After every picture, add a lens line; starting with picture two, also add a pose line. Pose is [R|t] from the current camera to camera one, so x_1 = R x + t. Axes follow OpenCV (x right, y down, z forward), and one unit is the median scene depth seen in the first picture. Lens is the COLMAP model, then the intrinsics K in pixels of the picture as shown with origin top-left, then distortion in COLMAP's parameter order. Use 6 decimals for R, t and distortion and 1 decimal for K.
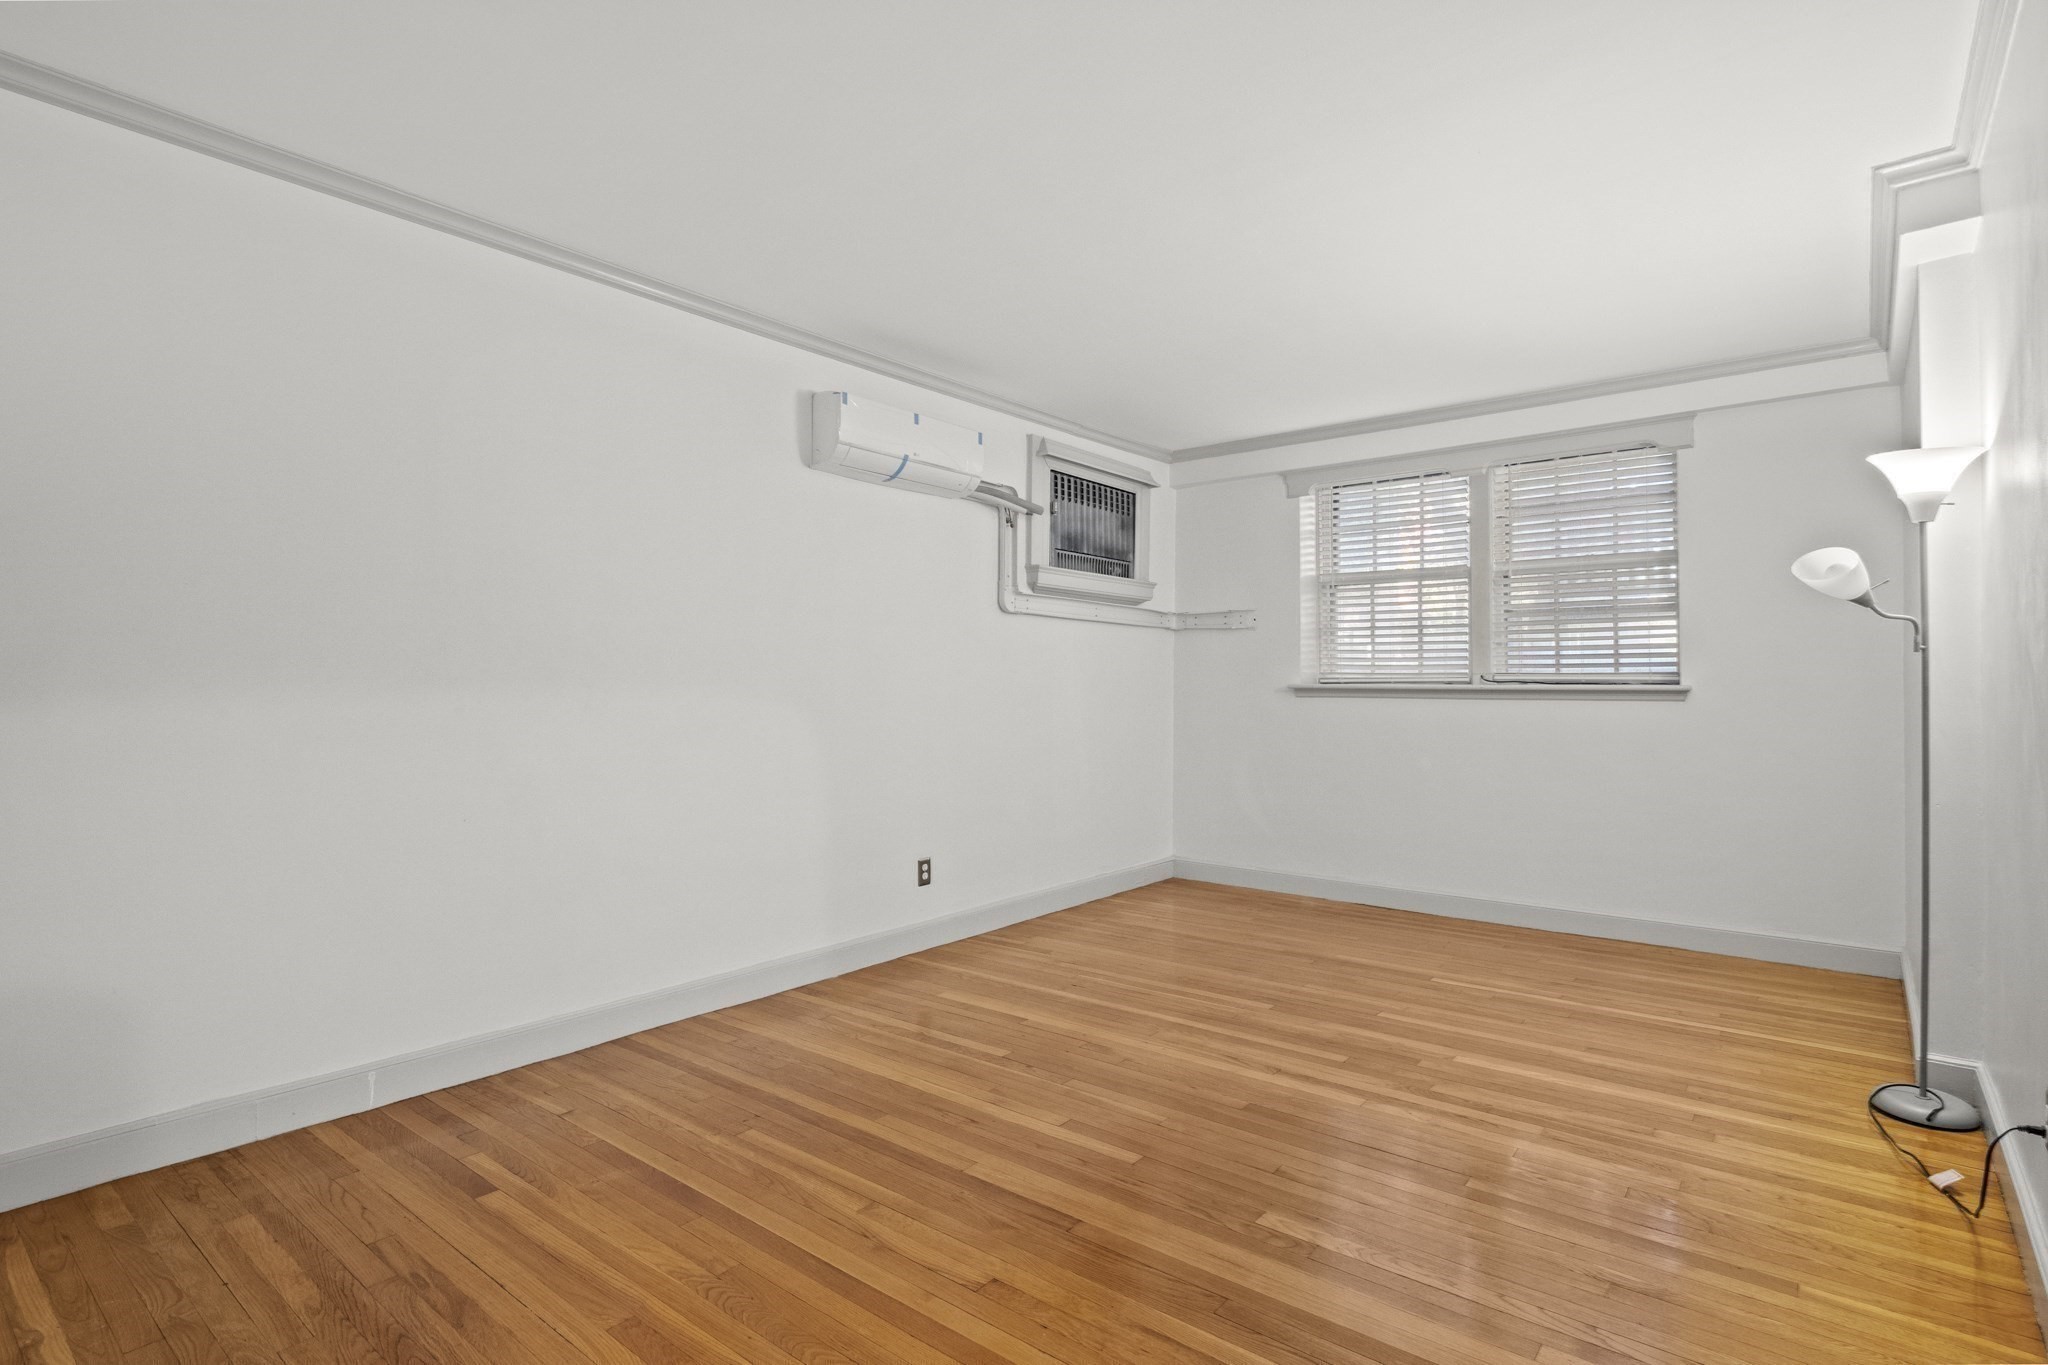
lens RADIAL K [[1009.6, 0, 1010.3], [0, 1009.6, 674.2], [0, 0, 1]] dist [-0.006455, -0.003594]
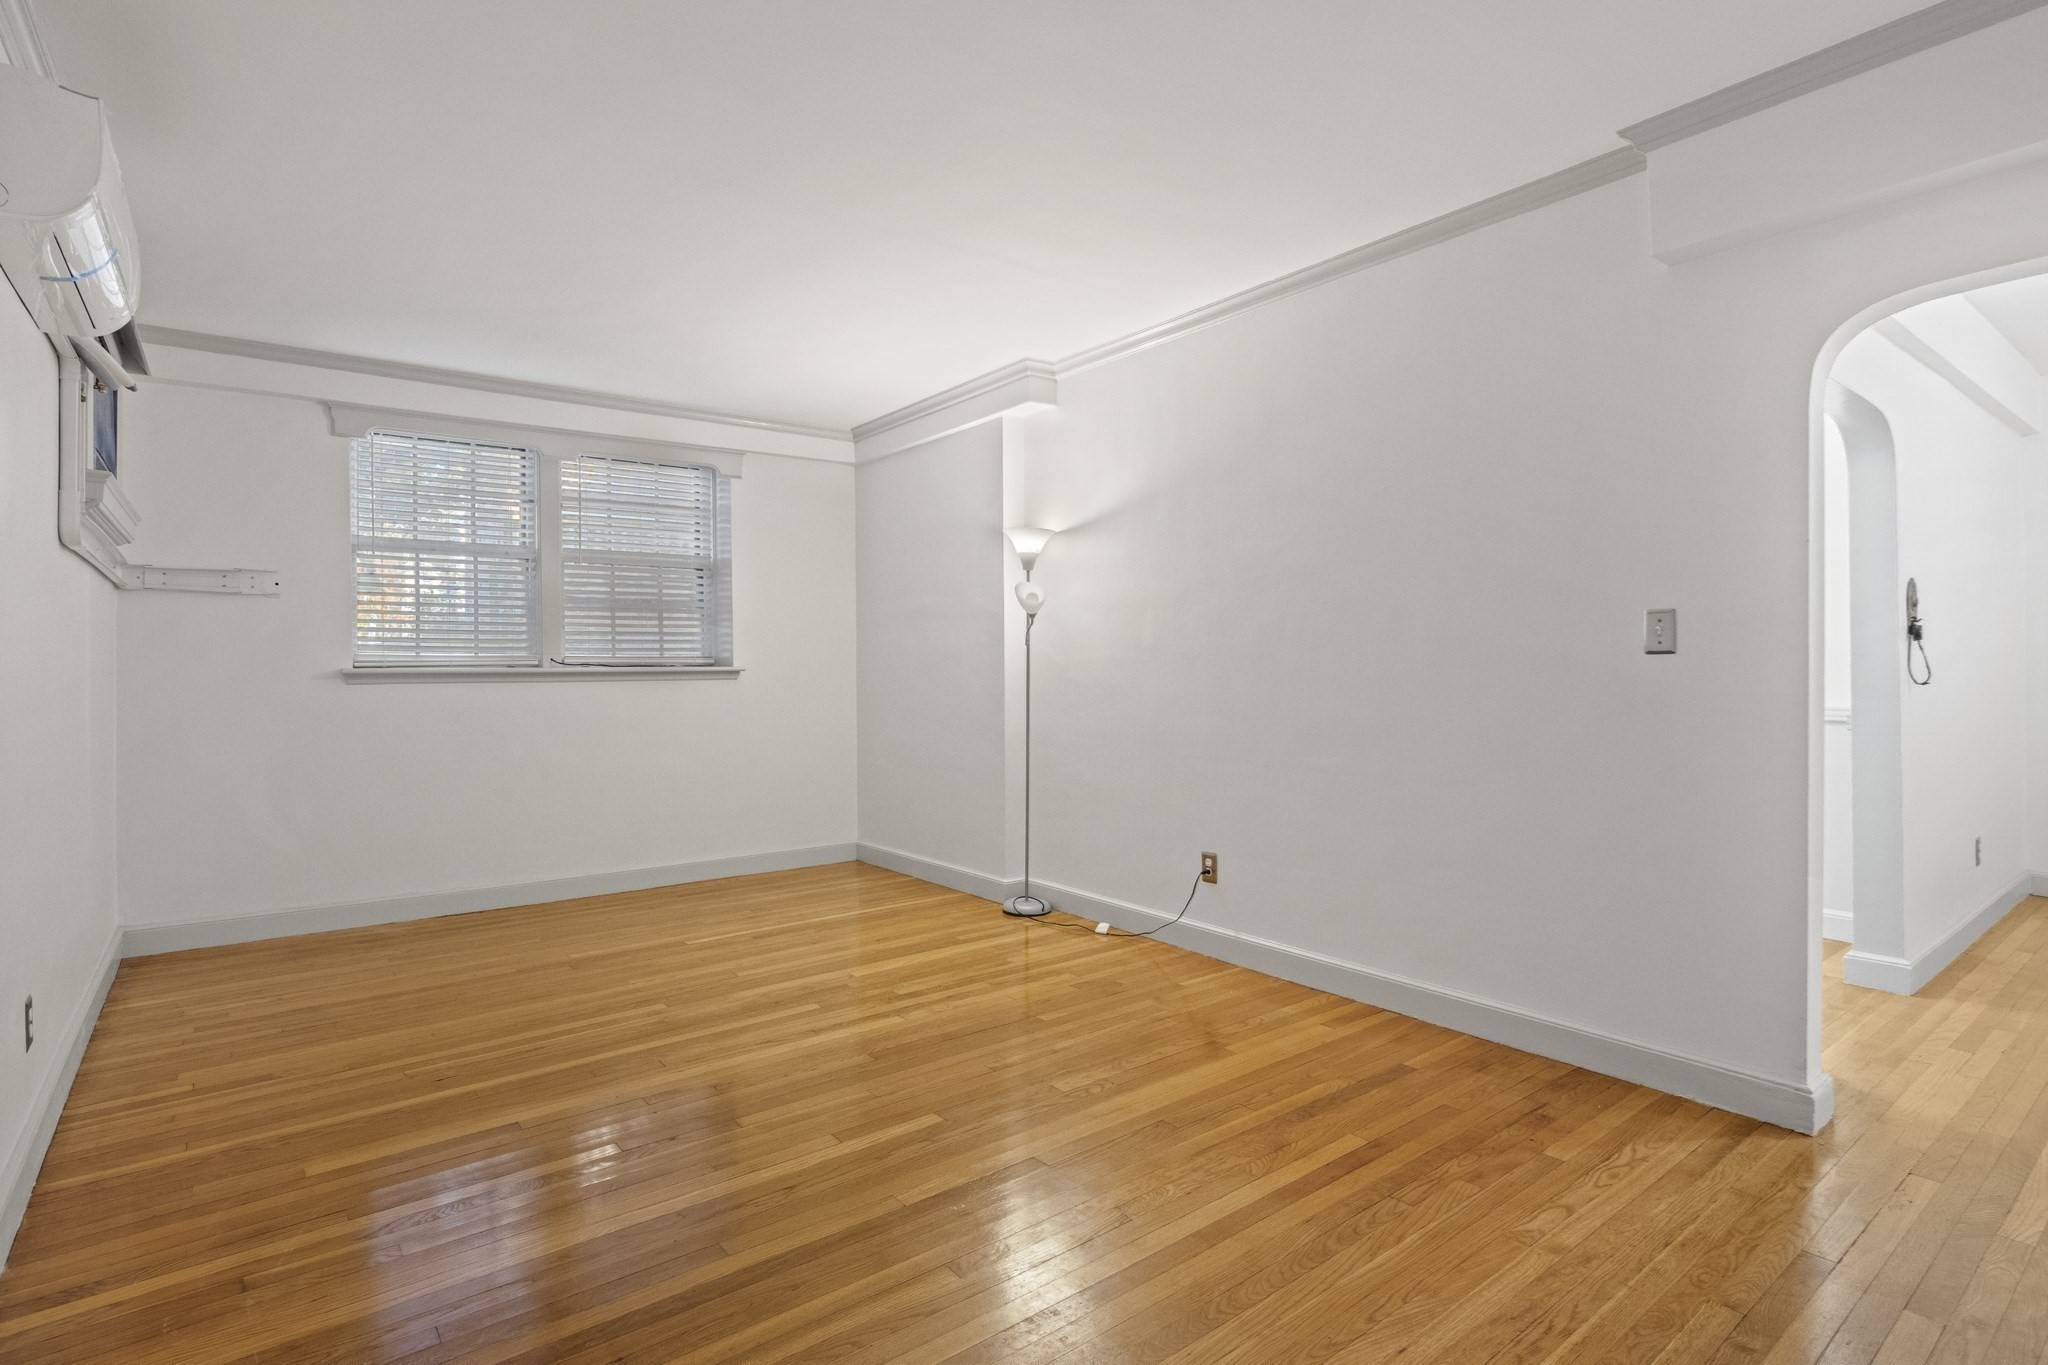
lens RADIAL K [[1009.6, 0, 1017.4], [0, 1009.6, 667.5], [0, 0, 1]] dist [-0.006455, -0.003594]
pose [[0.224300, -0.005460, 0.974505, -0.581805], [-0.002990, 0.999976, 0.006291, 0.003825], [-0.974516, -0.004325, 0.224278, 0.453667]]
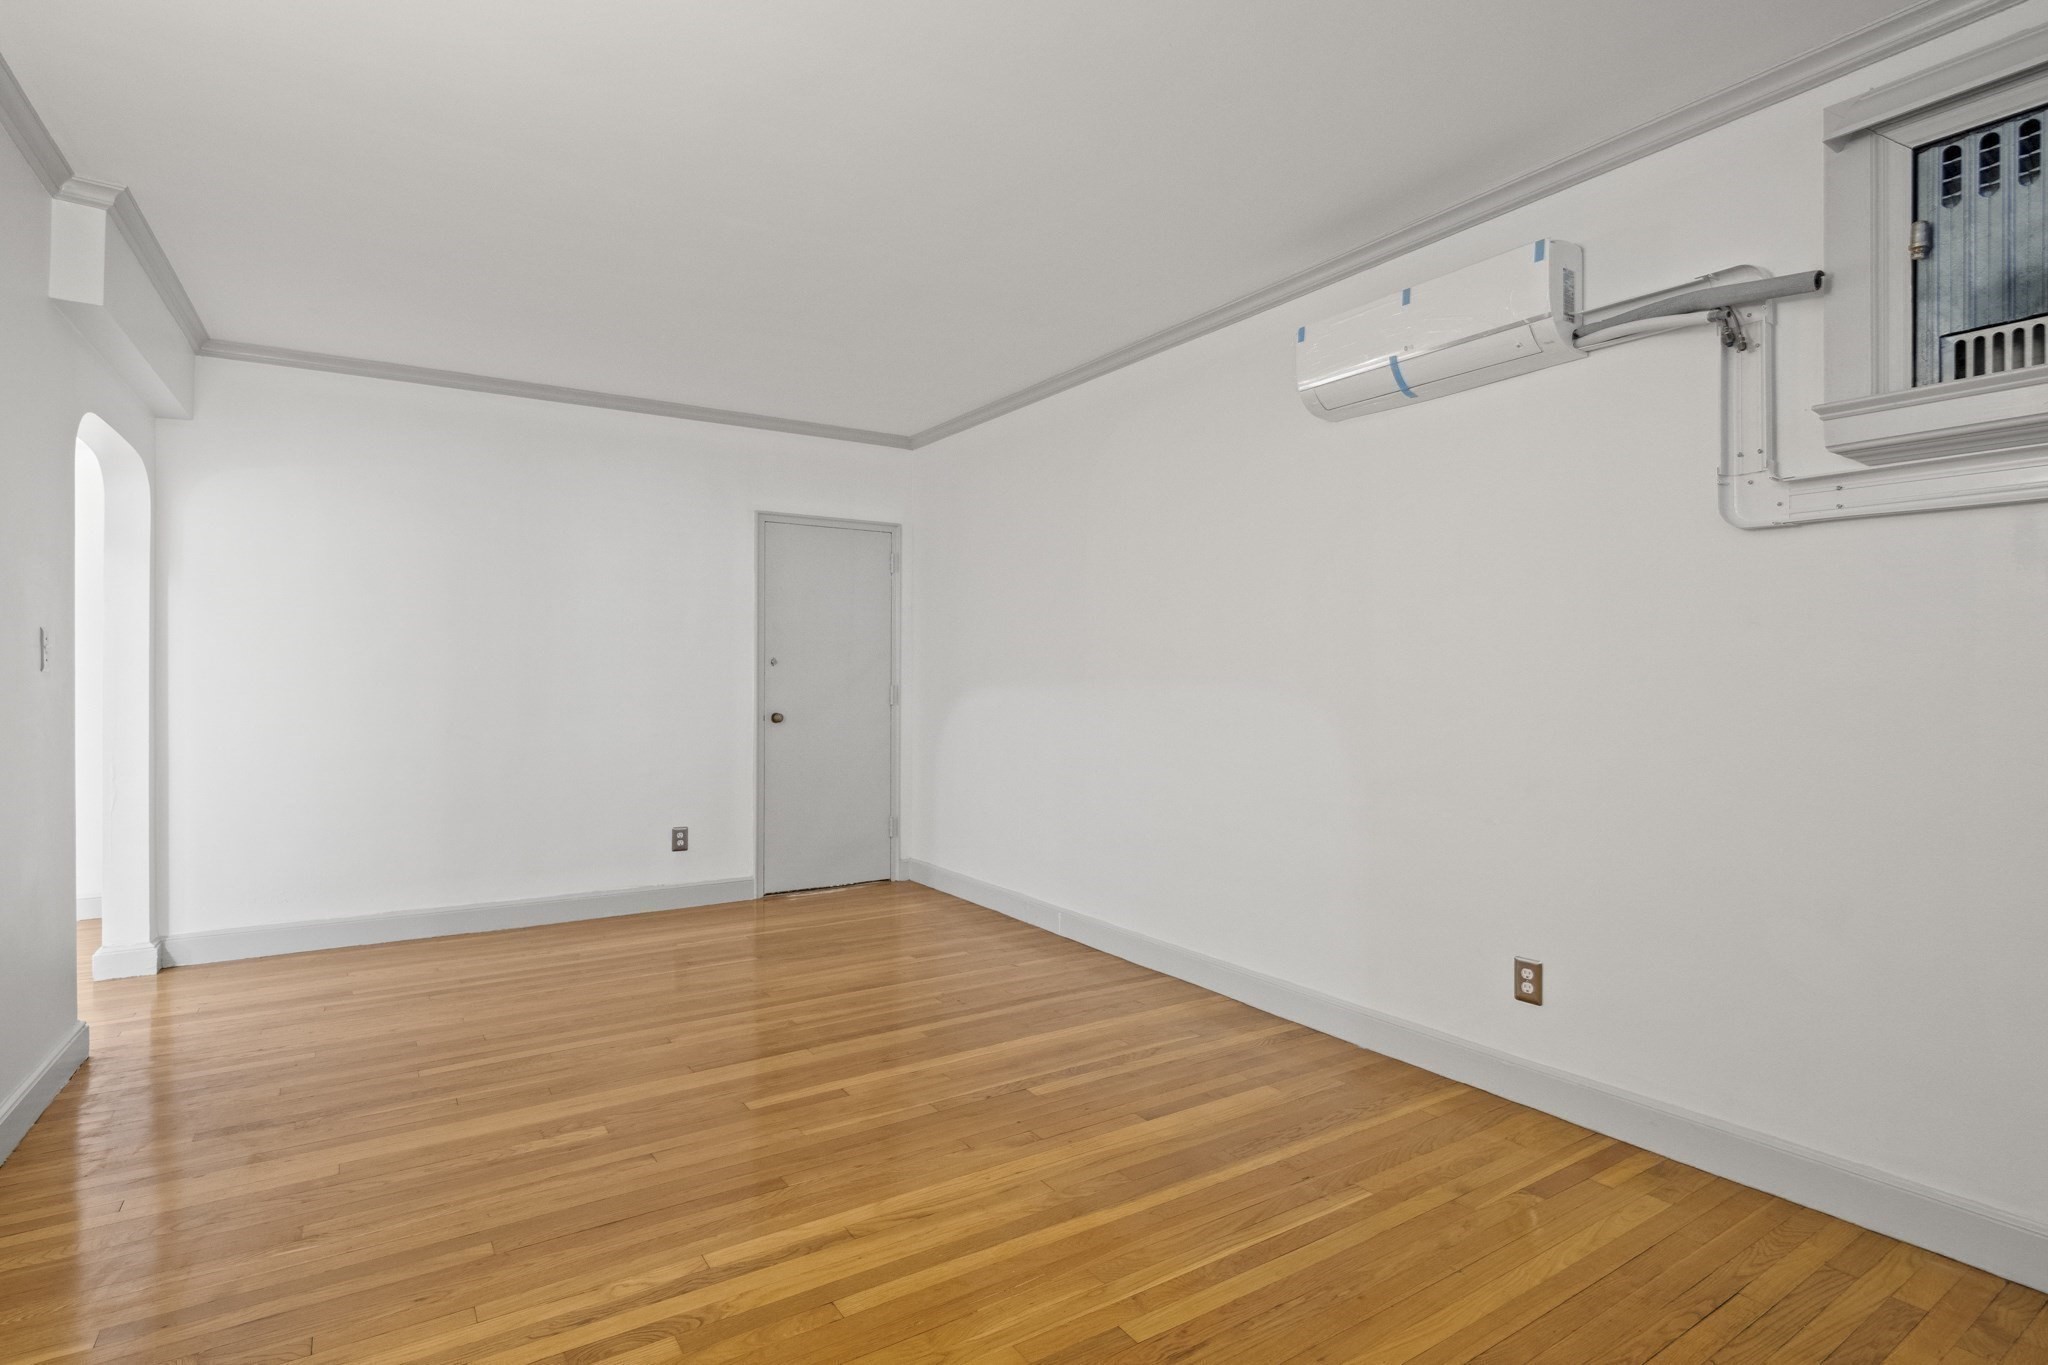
lens RADIAL K [[1009.6, 0, 1028.5], [0, 1009.6, 678.8], [0, 0, 1]] dist [-0.006455, -0.003594]
pose [[-0.292011, 0.000593, -0.956415, 0.731053], [0.009469, 0.999953, -0.002271, 0.008833], [0.956368, -0.009719, -0.292003, 1.078880]]
